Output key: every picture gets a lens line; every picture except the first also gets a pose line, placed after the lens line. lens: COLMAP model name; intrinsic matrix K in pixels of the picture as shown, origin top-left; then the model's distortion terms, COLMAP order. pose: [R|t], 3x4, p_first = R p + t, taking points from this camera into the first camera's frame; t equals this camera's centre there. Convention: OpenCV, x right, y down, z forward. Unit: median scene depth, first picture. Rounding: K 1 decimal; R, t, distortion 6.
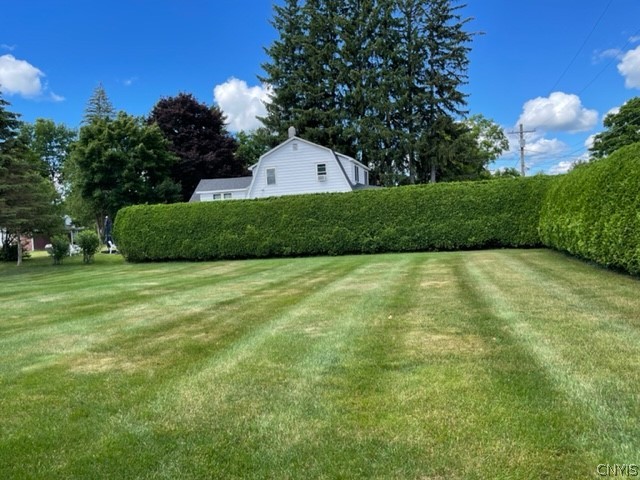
lens RADIAL K [[484.6, 0, 317.8], [0, 484.6, 242.1], [0, 0, 1]] dist [0.080799, -0.102026]
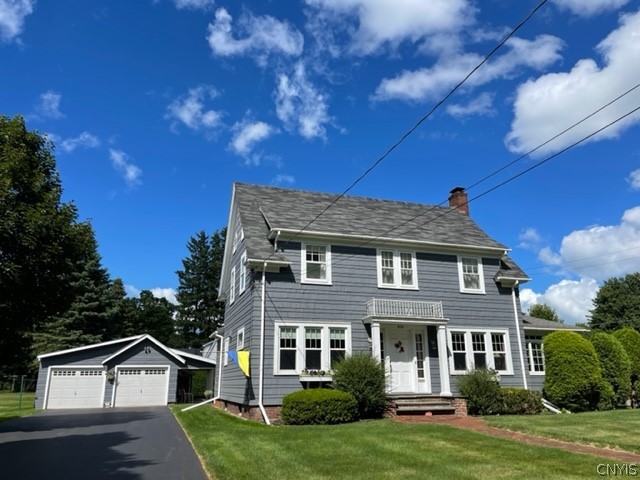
lens RADIAL K [[484.6, 0, 323.0], [0, 484.6, 240.7], [0, 0, 1]] dist [0.080799, -0.102026]
pose [[0.847736, 0.183519, 0.497659, -0.709637], [-0.012470, 0.944875, -0.327195, 0.050410], [-0.530272, 0.271169, 0.803293, -0.671015]]
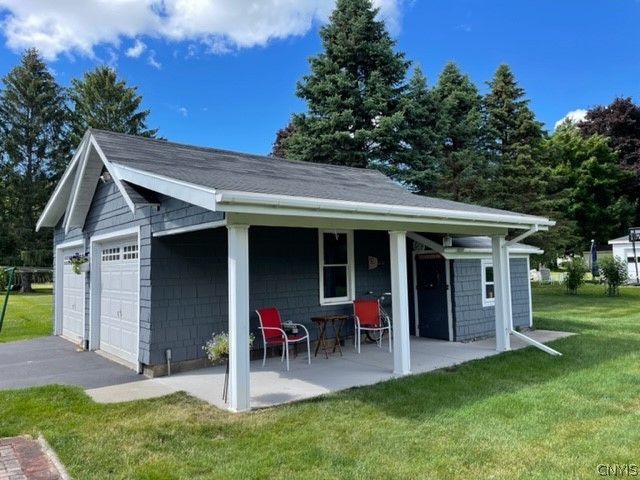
lens RADIAL K [[484.6, 0, 325.6], [0, 484.6, 238.5], [0, 0, 1]] dist [0.080799, -0.102026]
pose [[0.792209, 0.005374, -0.610226, -0.280418], [-0.045661, 0.997680, -0.050491, 0.009019], [0.608539, 0.067863, 0.790617, 0.050689]]
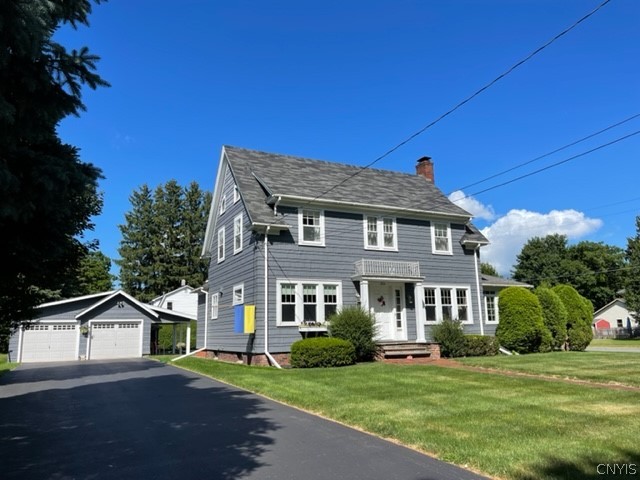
lens RADIAL K [[484.6, 0, 321.9], [0, 484.6, 240.4], [0, 0, 1]] dist [0.080799, -0.102026]
pose [[0.768399, 0.147649, 0.622706, -0.788962], [0.007776, 0.970796, -0.239780, 0.055253], [-0.639924, 0.189089, 0.744811, -0.672365]]
